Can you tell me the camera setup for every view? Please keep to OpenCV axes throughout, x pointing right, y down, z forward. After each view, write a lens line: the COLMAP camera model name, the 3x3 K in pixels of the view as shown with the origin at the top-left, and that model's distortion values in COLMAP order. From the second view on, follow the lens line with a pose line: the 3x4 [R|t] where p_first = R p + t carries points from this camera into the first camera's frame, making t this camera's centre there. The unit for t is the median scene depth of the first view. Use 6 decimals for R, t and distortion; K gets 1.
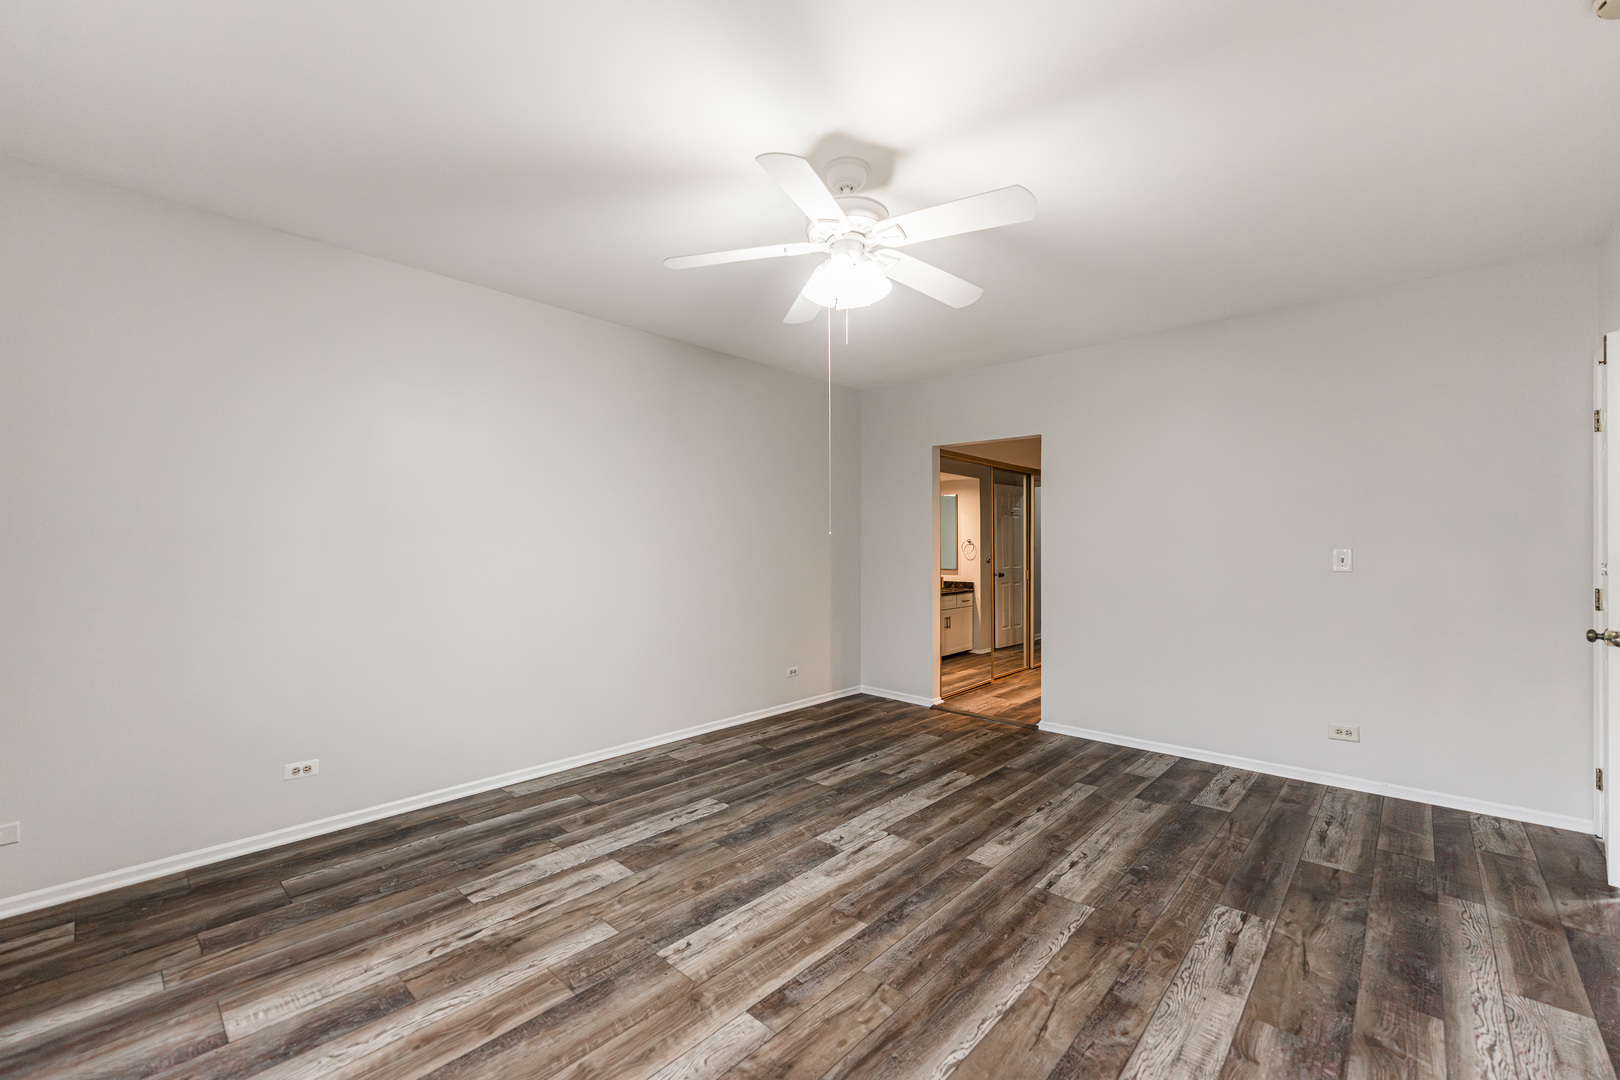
lens RADIAL K [[664.6, 0, 817.0], [0, 664.6, 535.8], [0, 0, 1]] dist [0.001474, -0.000198]
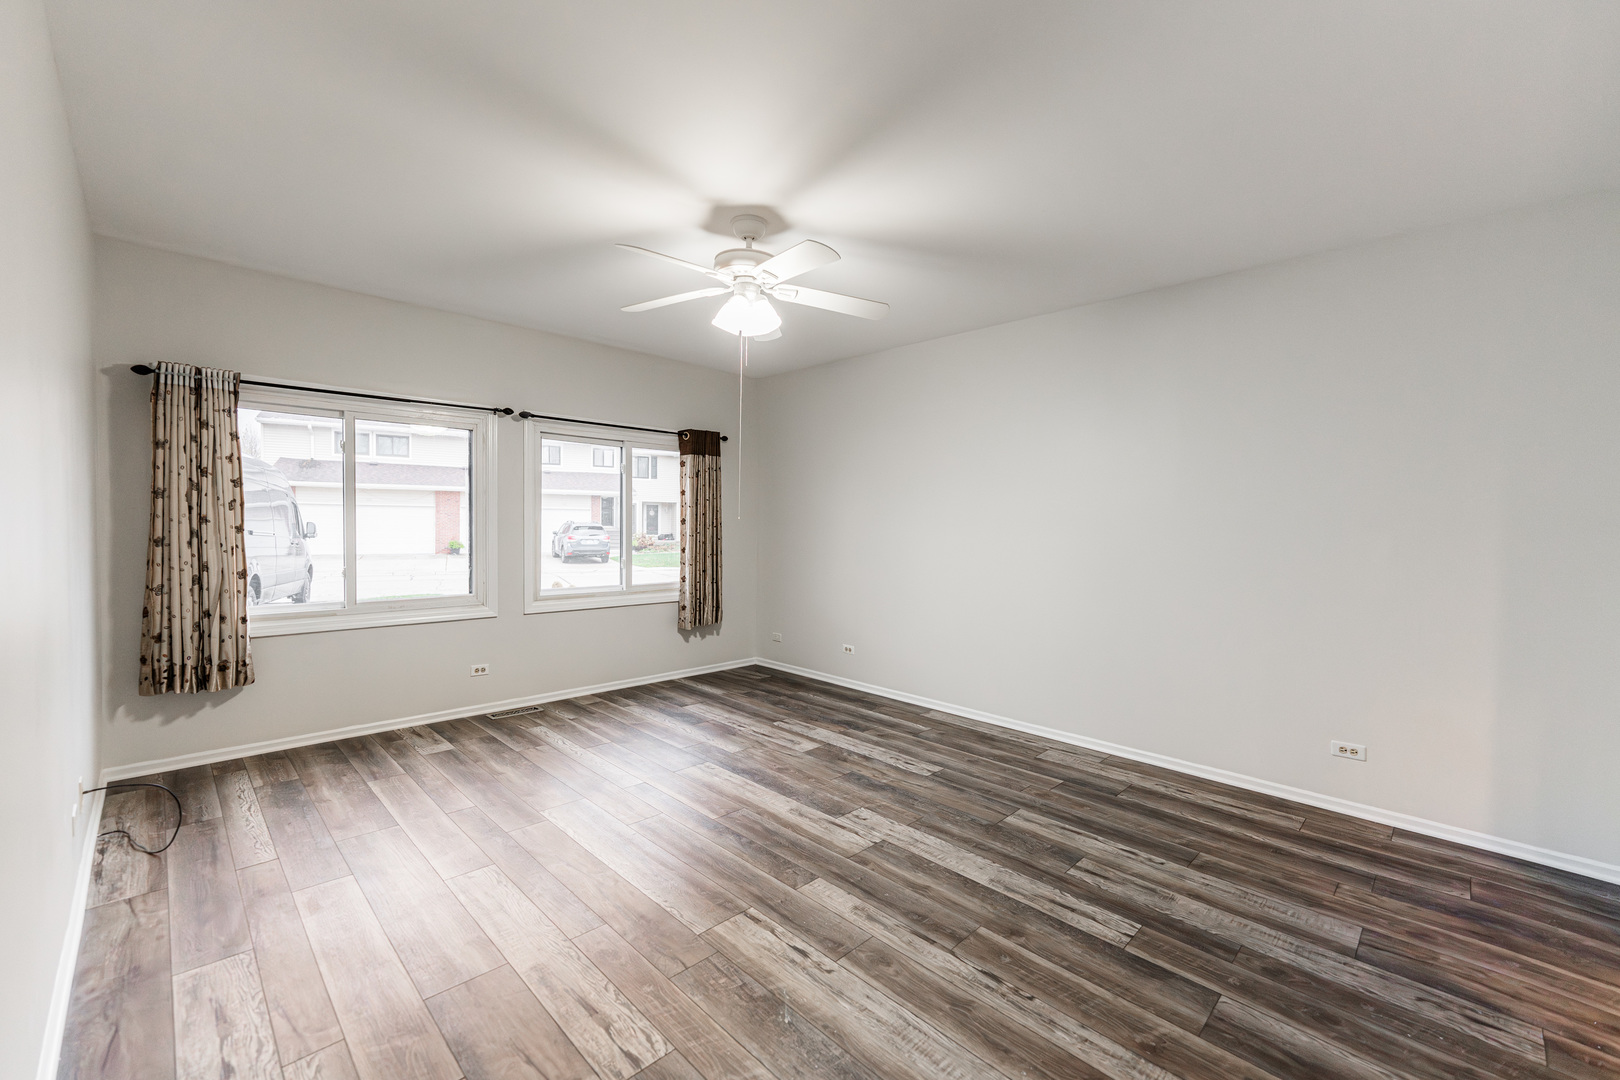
lens RADIAL K [[664.6, 0, 808.1], [0, 664.6, 526.9], [0, 0, 1]] dist [0.001474, -0.000198]
pose [[-0.056743, 0.004414, -0.998379, 0.950282], [-0.003853, 0.999982, 0.004640, -0.000163], [0.998381, 0.004110, -0.056725, 0.868221]]
